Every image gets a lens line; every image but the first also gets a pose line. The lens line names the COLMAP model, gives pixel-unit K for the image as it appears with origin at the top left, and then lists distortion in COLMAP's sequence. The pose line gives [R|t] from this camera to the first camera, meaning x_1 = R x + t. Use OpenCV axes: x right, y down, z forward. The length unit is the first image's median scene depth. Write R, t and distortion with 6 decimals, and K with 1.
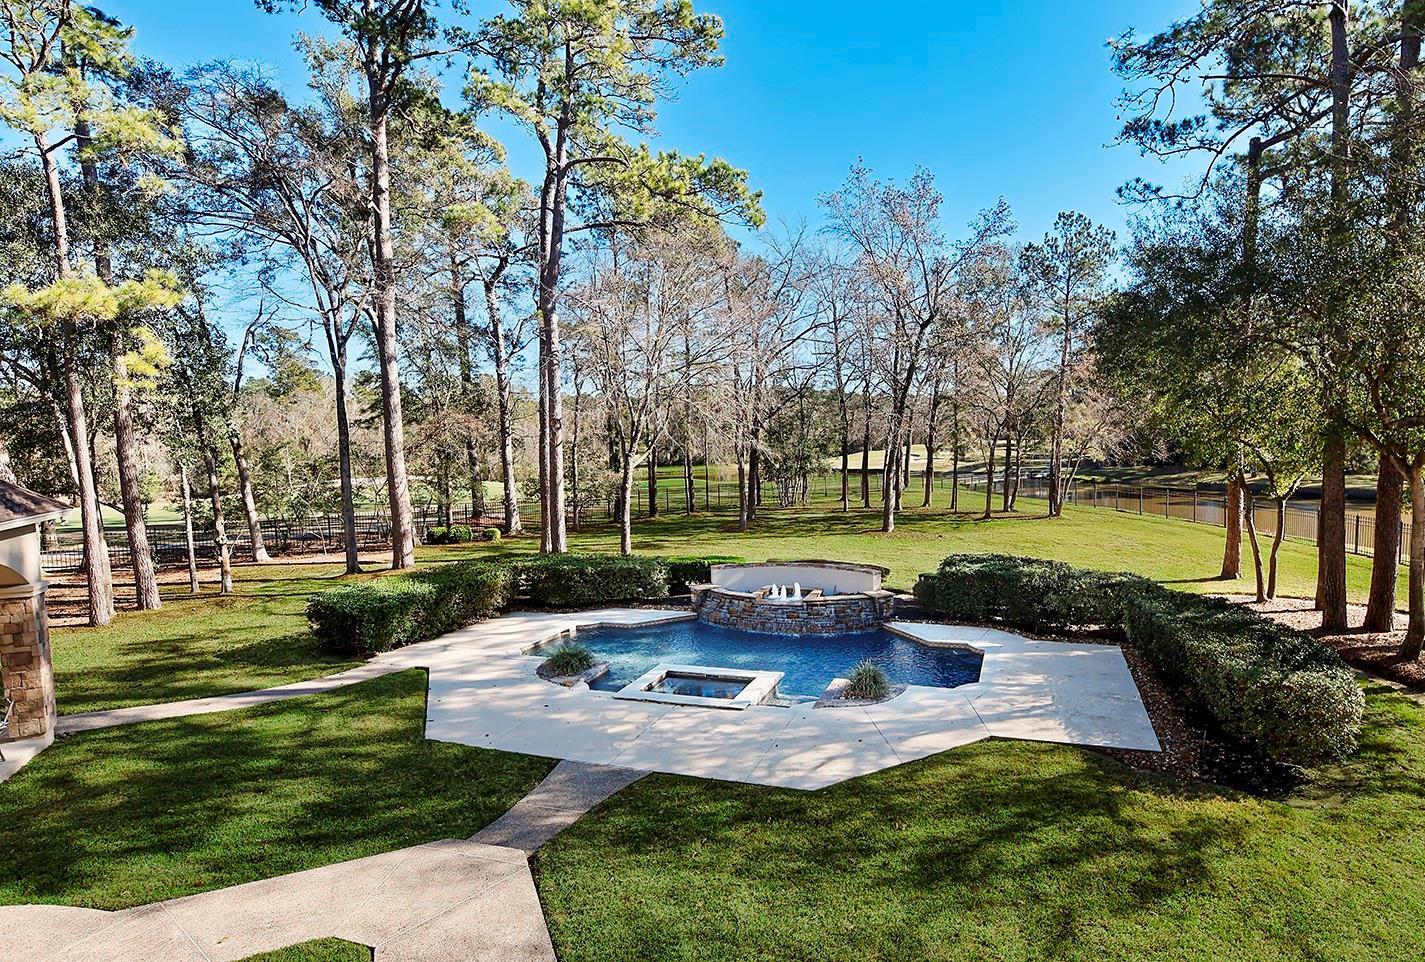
lens RADIAL K [[1015.0, 0, 713.0], [0, 1015.0, 493.0], [0, 0, 1]] dist [0.002104, -0.008873]
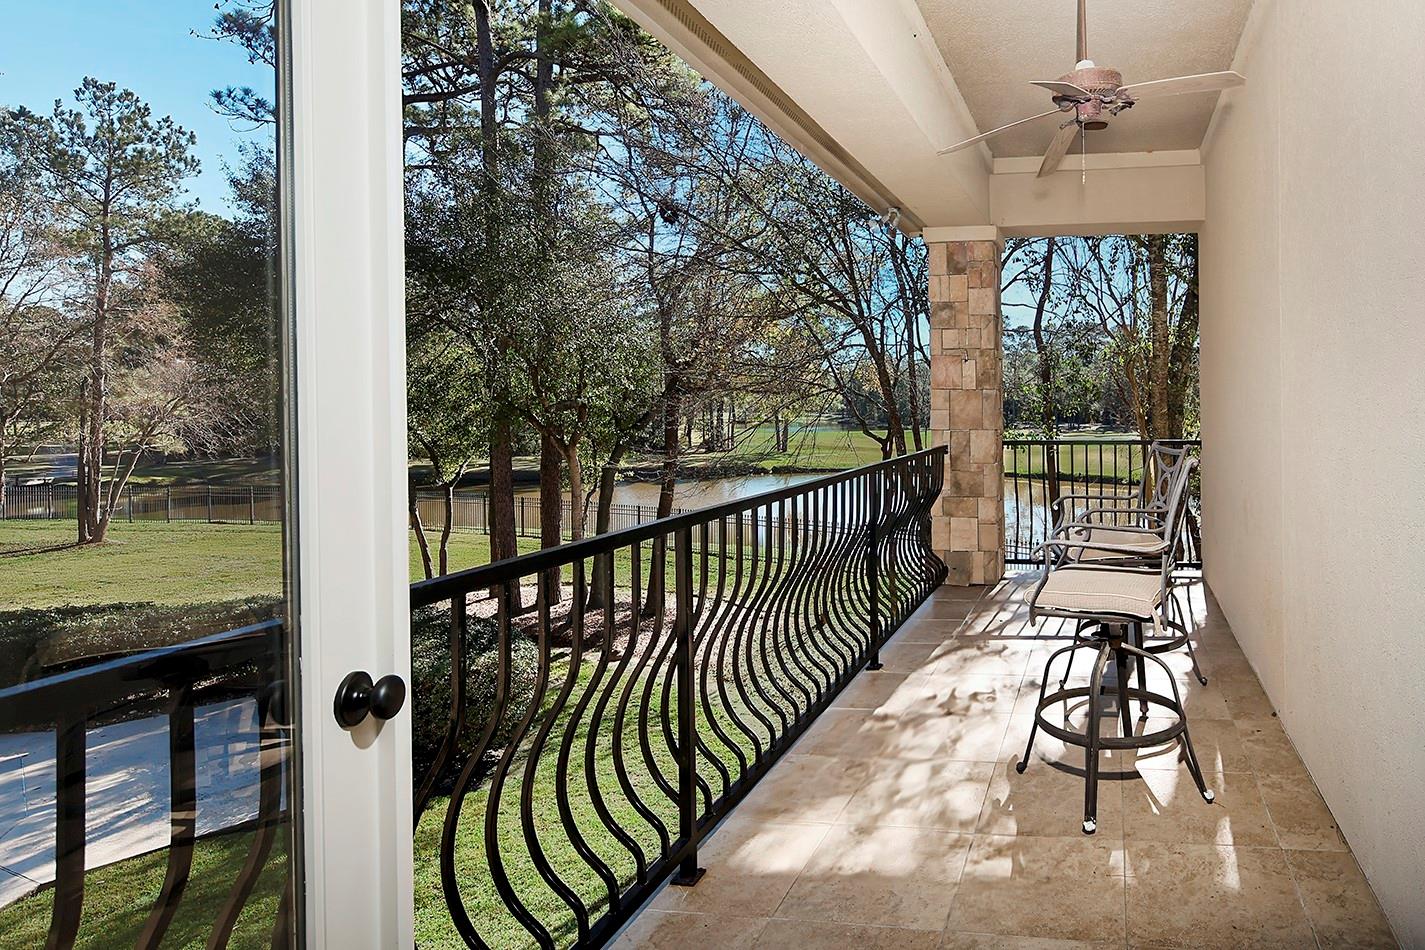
lens RADIAL K [[829.0, 0, 713.6], [0, 829.0, 472.6], [0, 0, 1]] dist [-0.000591, -0.001553]
pose [[0.718710, -0.054789, 0.693148, 0.215004], [0.057201, 0.998171, 0.019589, -0.007314], [-0.692953, 0.025570, 0.720529, 0.294093]]
